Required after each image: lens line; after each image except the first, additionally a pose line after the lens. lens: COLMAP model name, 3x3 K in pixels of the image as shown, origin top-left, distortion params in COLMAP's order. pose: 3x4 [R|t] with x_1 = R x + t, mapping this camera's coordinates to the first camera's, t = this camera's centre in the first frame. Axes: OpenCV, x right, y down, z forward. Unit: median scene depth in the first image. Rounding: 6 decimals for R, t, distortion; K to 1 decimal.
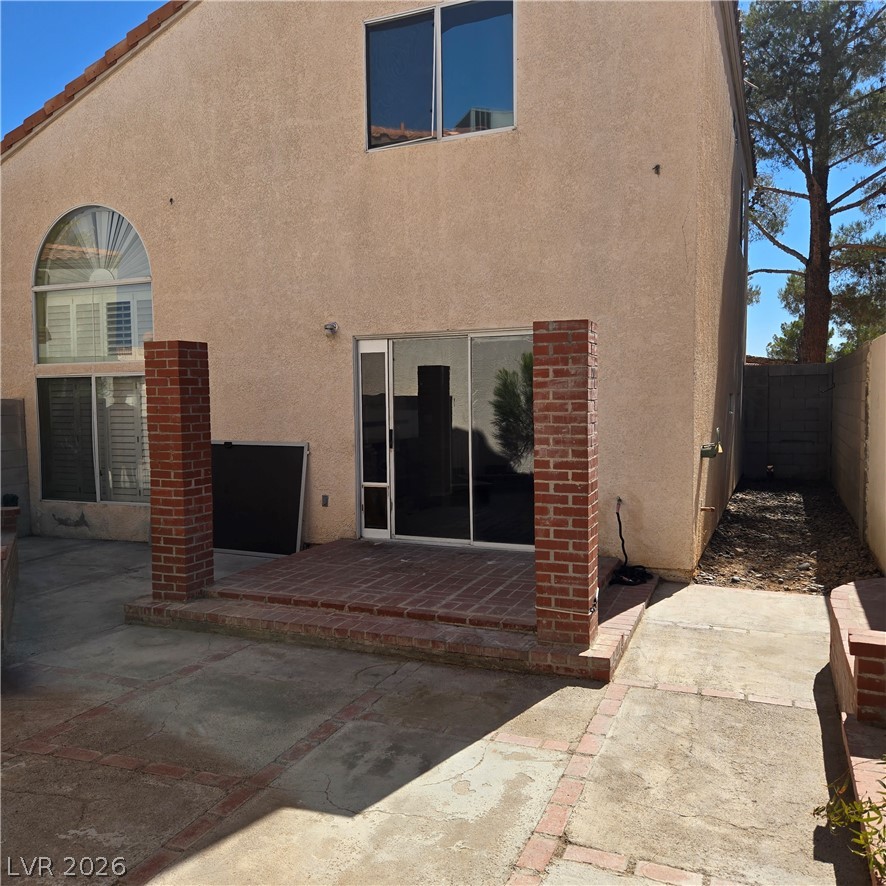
lens RADIAL K [[784.4, 0, 443.0], [0, 784.4, 443.0], [0, 0, 1]] dist [0.070184, -0.069201]
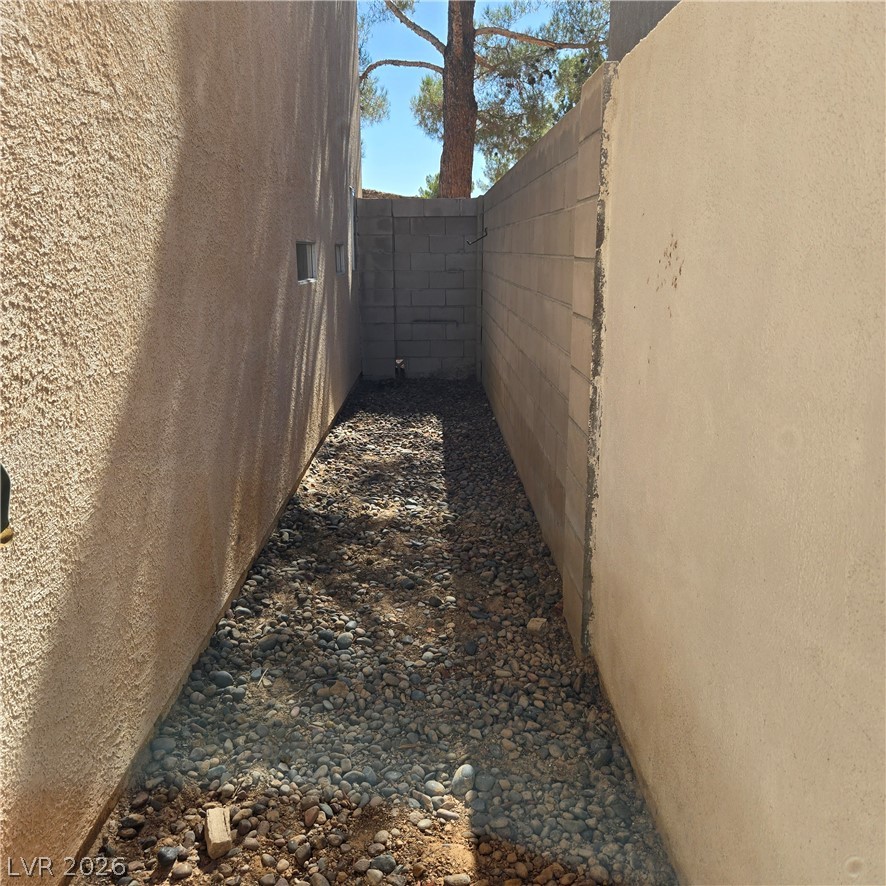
lens RADIAL K [[784.4, 0, 443.0], [0, 784.4, 443.0], [0, 0, 1]] dist [0.070184, -0.069201]
pose [[0.913727, -0.089100, 0.396439, 0.153862], [0.017259, 0.983292, 0.181215, -0.017496], [-0.405962, -0.158739, 0.899998, 0.329032]]
